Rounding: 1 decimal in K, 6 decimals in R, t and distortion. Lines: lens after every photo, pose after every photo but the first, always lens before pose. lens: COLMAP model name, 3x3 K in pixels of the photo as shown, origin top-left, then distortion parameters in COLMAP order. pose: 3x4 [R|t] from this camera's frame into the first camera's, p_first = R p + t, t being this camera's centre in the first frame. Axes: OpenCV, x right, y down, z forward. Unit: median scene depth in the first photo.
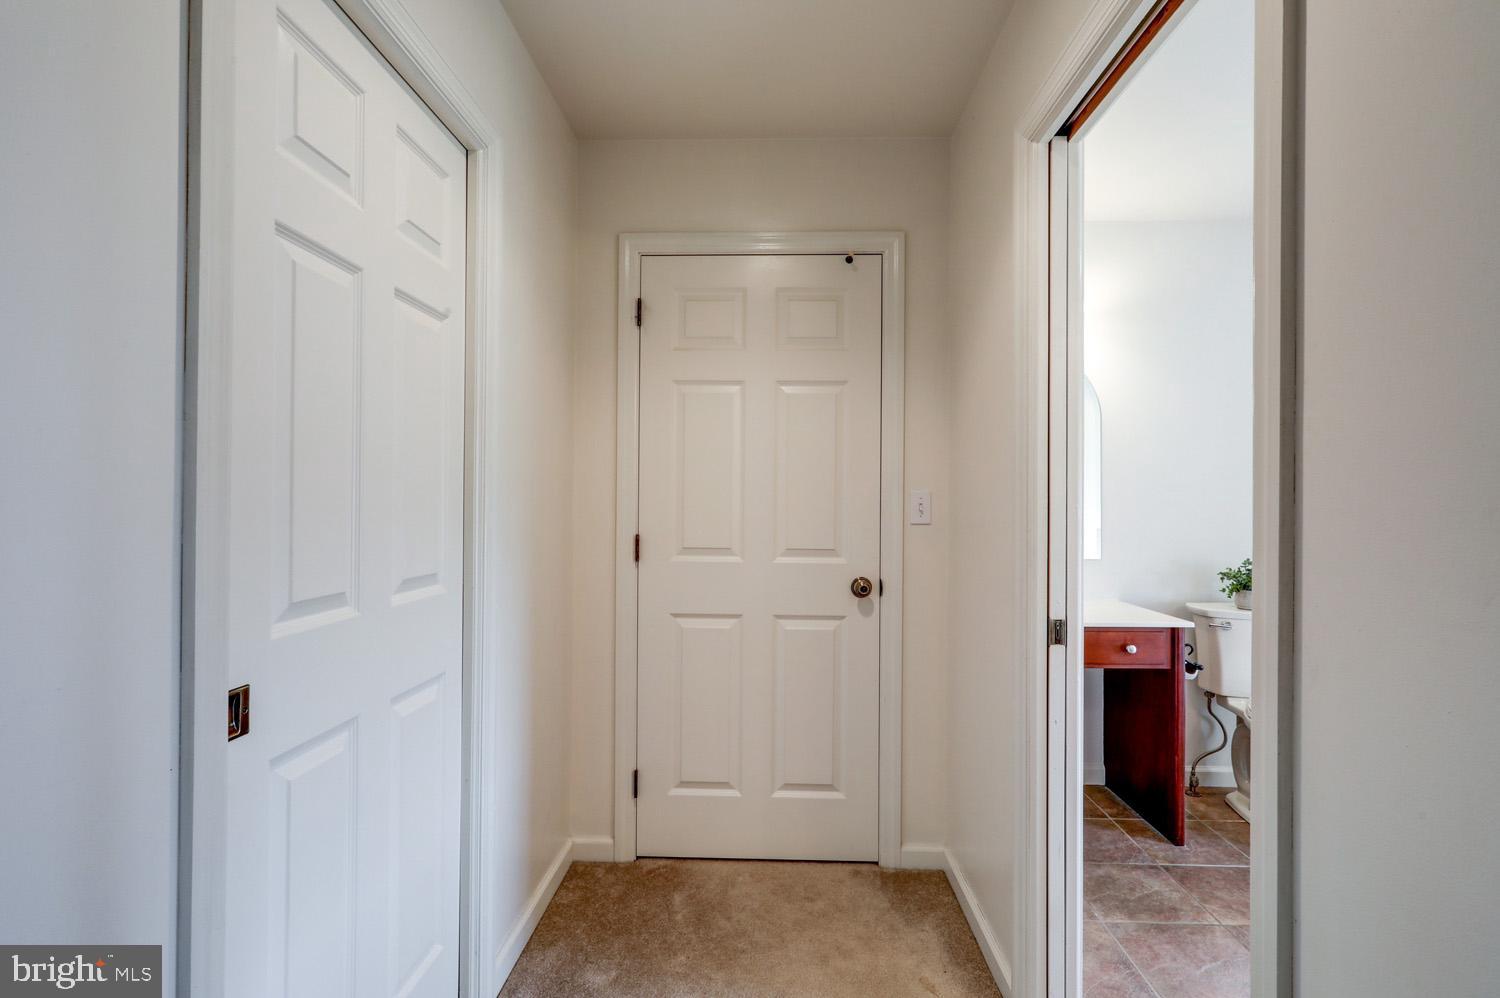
lens RADIAL K [[725.4, 0, 750.7], [0, 725.4, 503.9], [0, 0, 1]] dist [-0.005786, 0.001933]
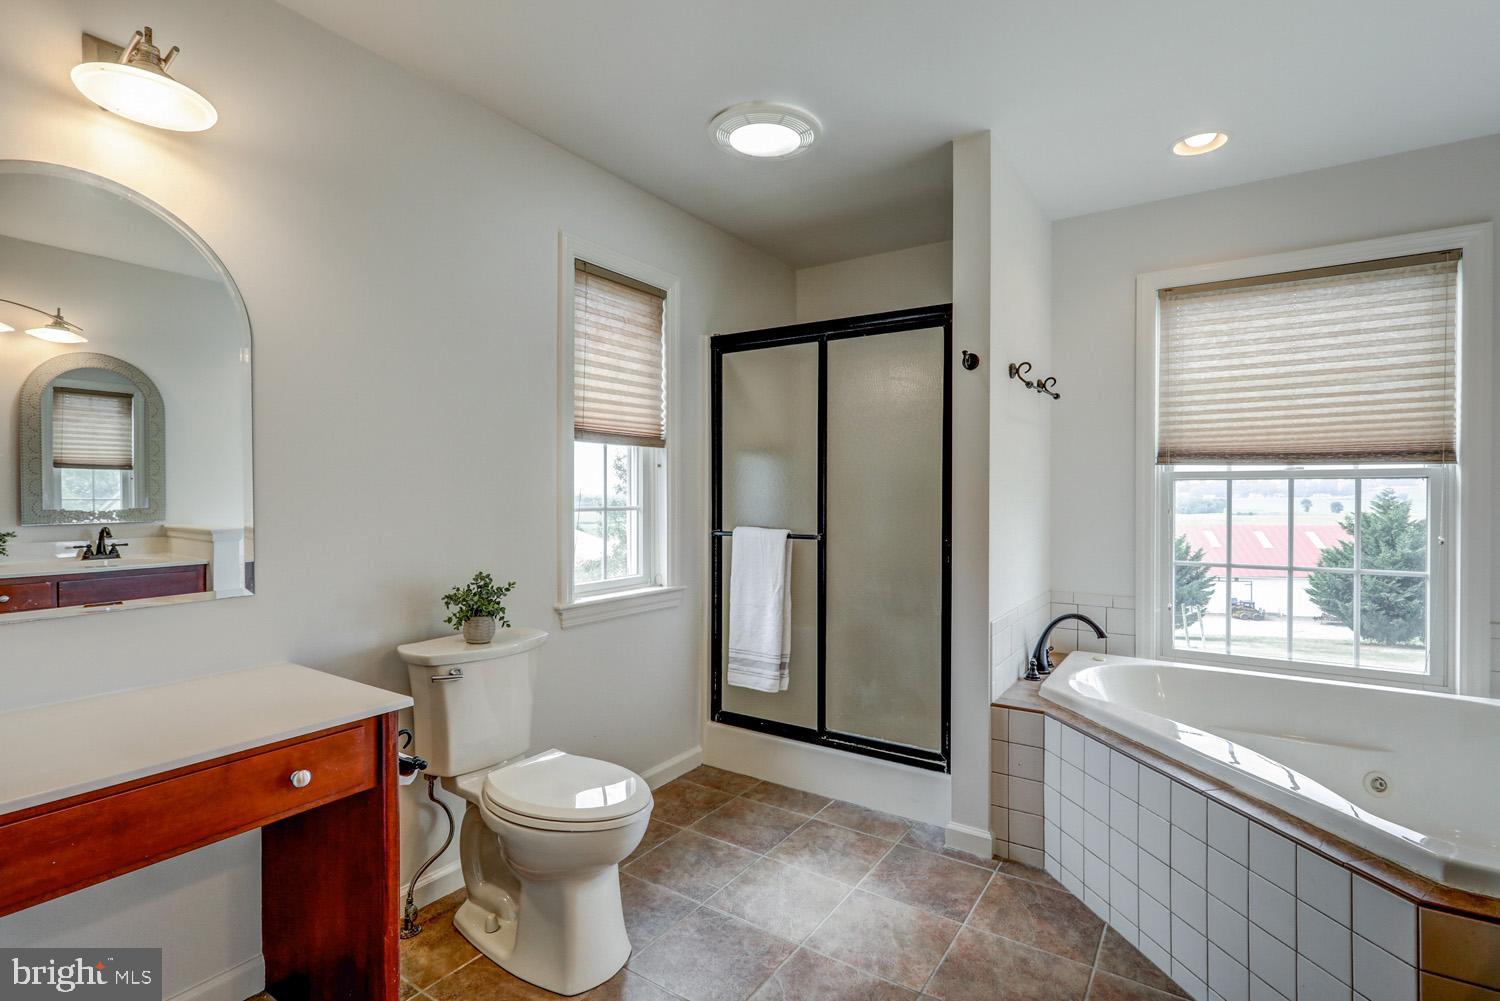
lens RADIAL K [[725.4, 0, 738.3], [0, 725.4, 501.1], [0, 0, 1]] dist [-0.005786, 0.001933]
pose [[0.550871, -0.009411, 0.834537, 0.233693], [-0.001912, 0.999920, 0.012538, -0.003510], [-0.834588, -0.008503, 0.550809, 0.397472]]
